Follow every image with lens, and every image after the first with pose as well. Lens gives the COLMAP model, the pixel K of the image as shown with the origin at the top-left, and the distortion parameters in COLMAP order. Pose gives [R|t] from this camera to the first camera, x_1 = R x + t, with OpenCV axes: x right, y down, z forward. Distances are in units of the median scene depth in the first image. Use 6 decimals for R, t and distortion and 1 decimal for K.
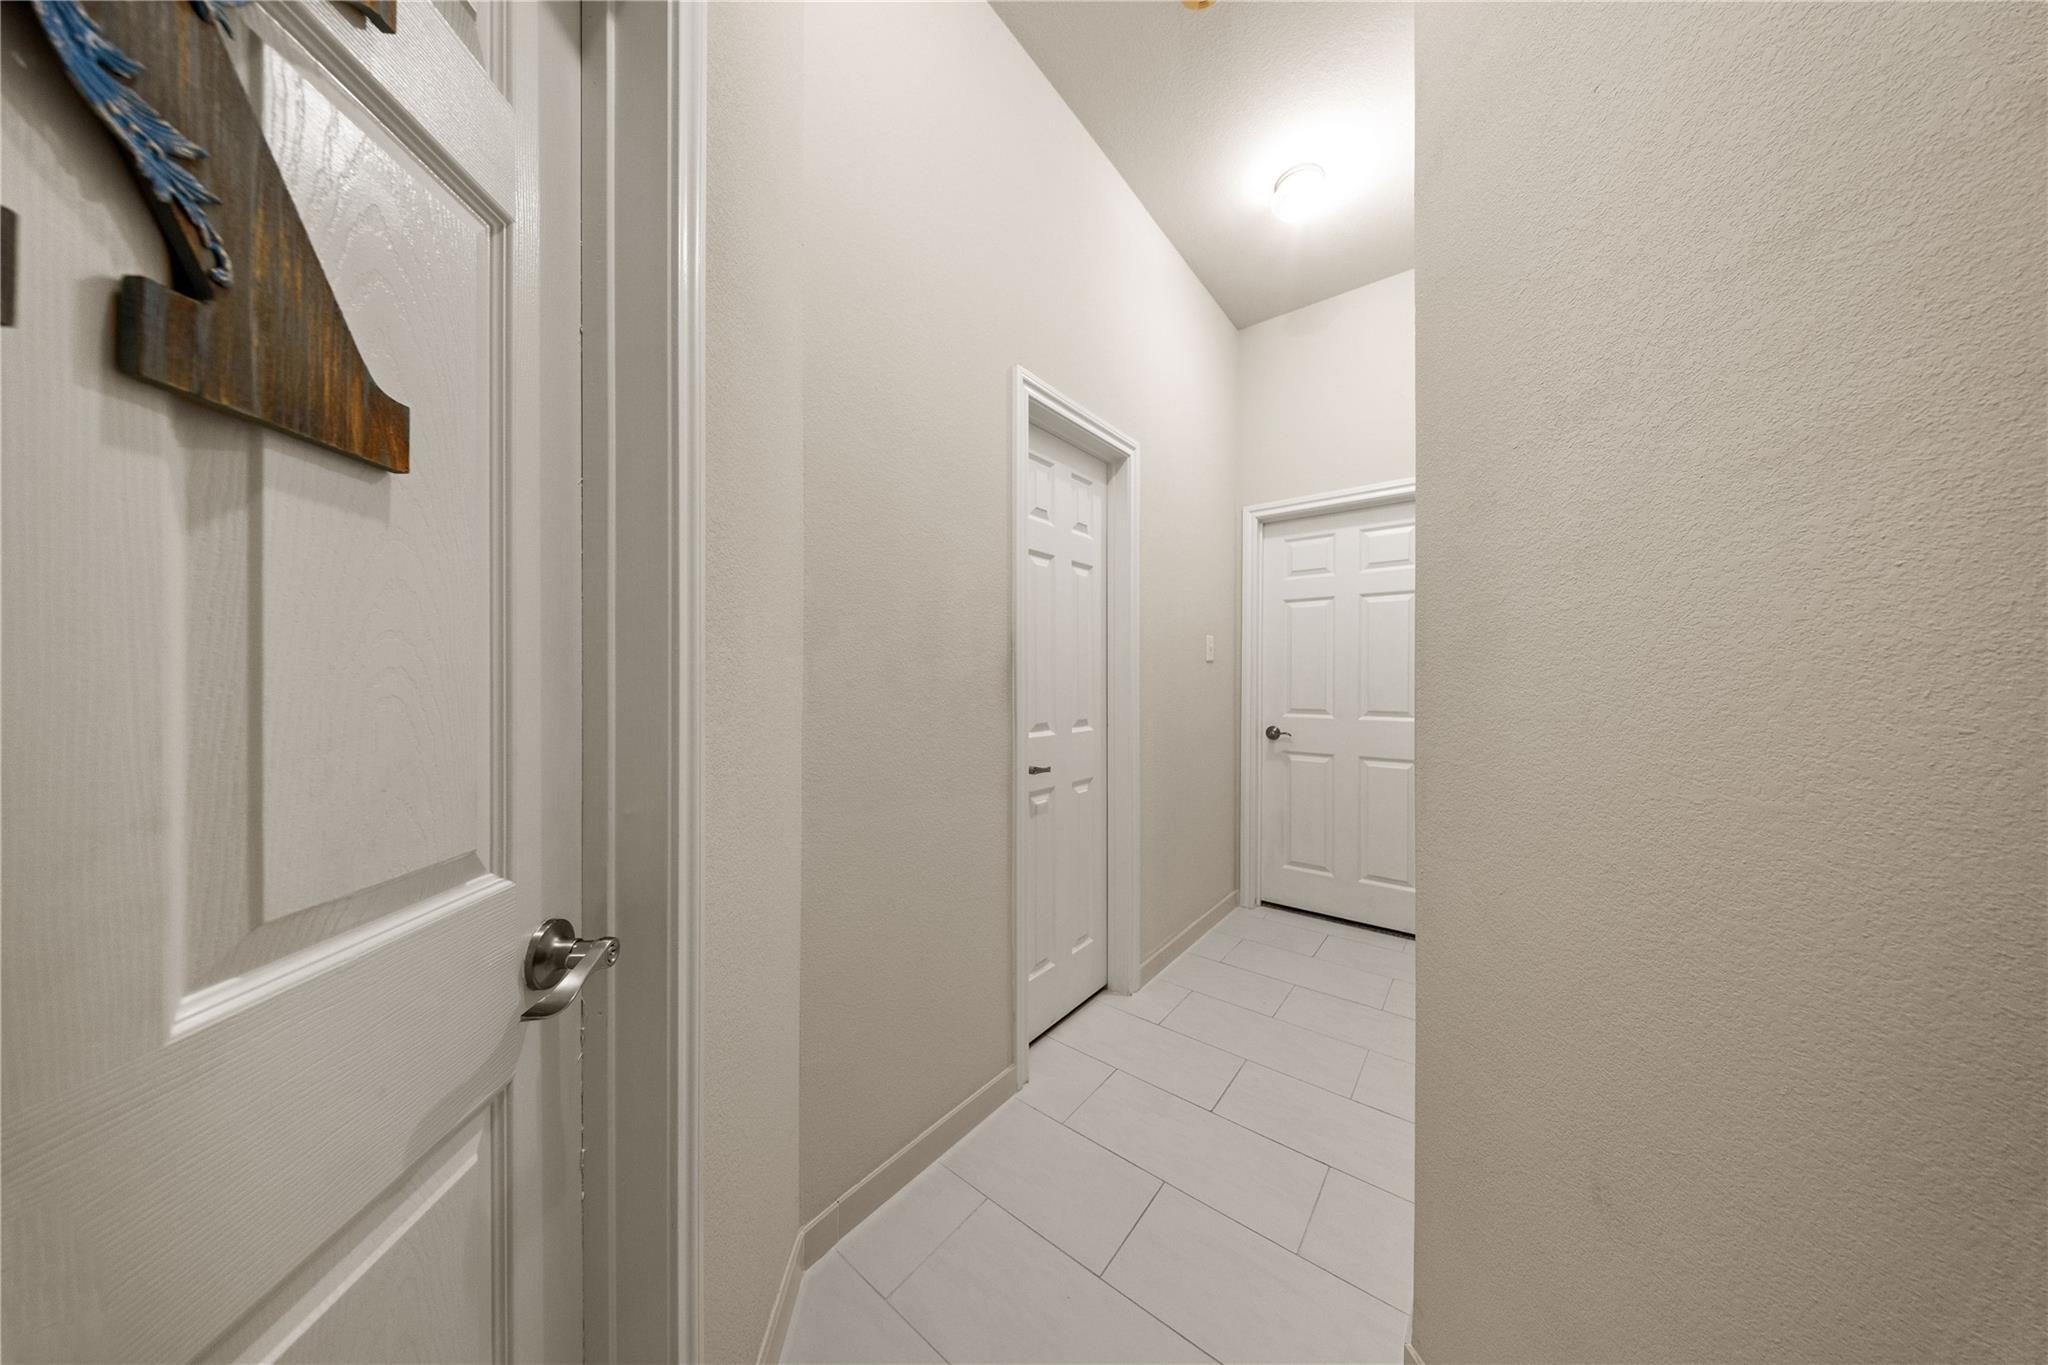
lens RADIAL K [[602.4, 0, 1031.3], [0, 602.4, 679.8], [0, 0, 1]] dist [0.000305, 0.000025]
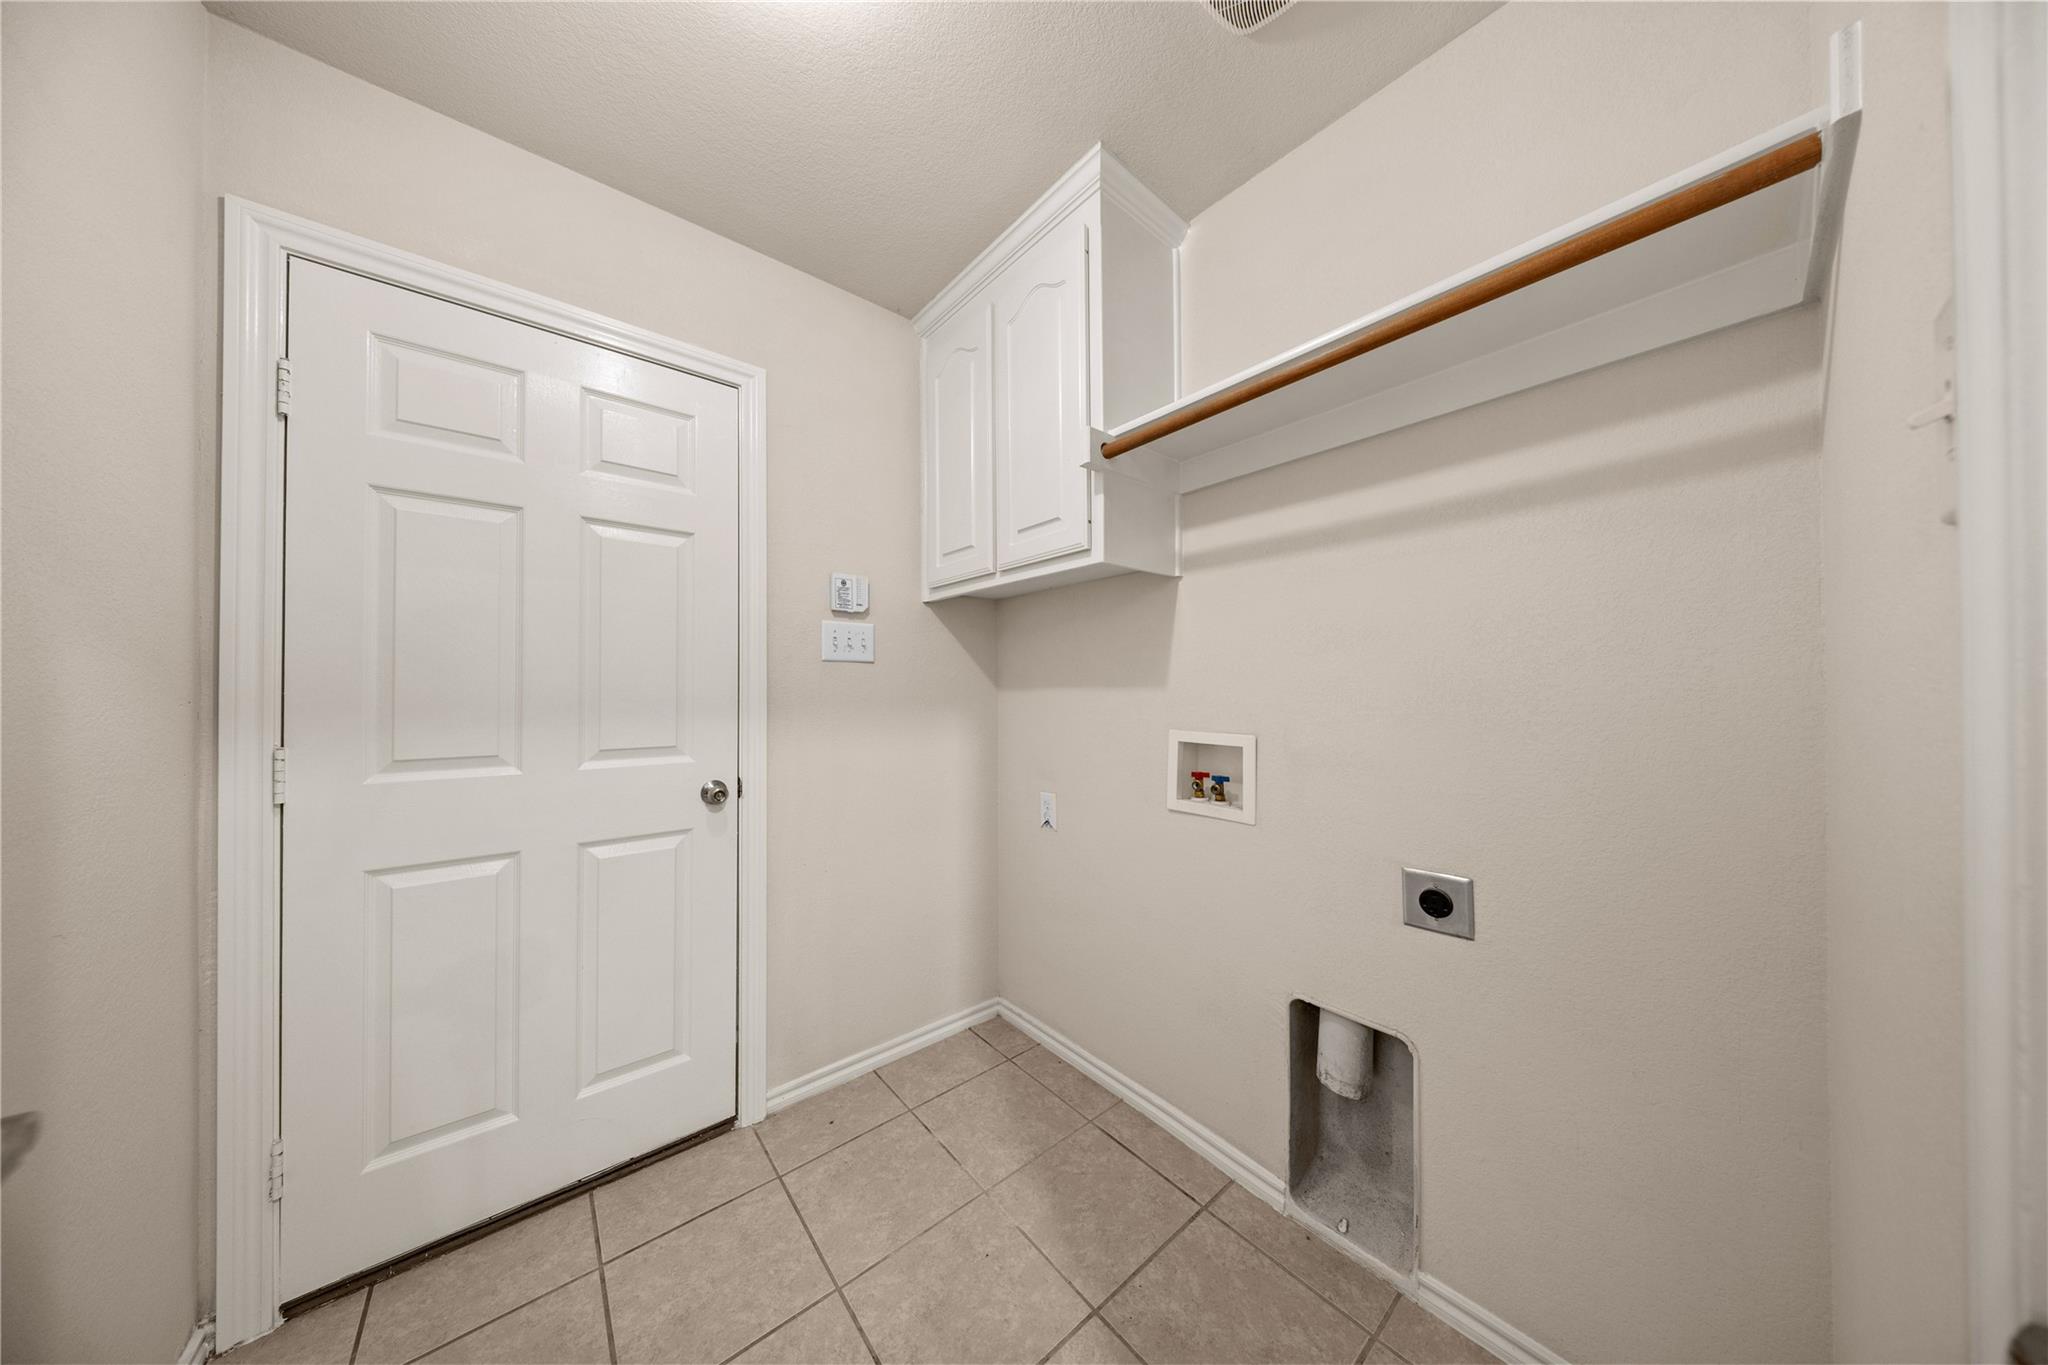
lens RADIAL K [[602.4, 0, 1032.5], [0, 602.4, 684.1], [0, 0, 1]] dist [0.000305, 0.000025]
pose [[0.197613, 0.005124, 0.980267, 0.128777], [0.001925, 0.999982, -0.005615, 0.000059], [-0.980278, 0.002996, 0.197600, 0.526111]]
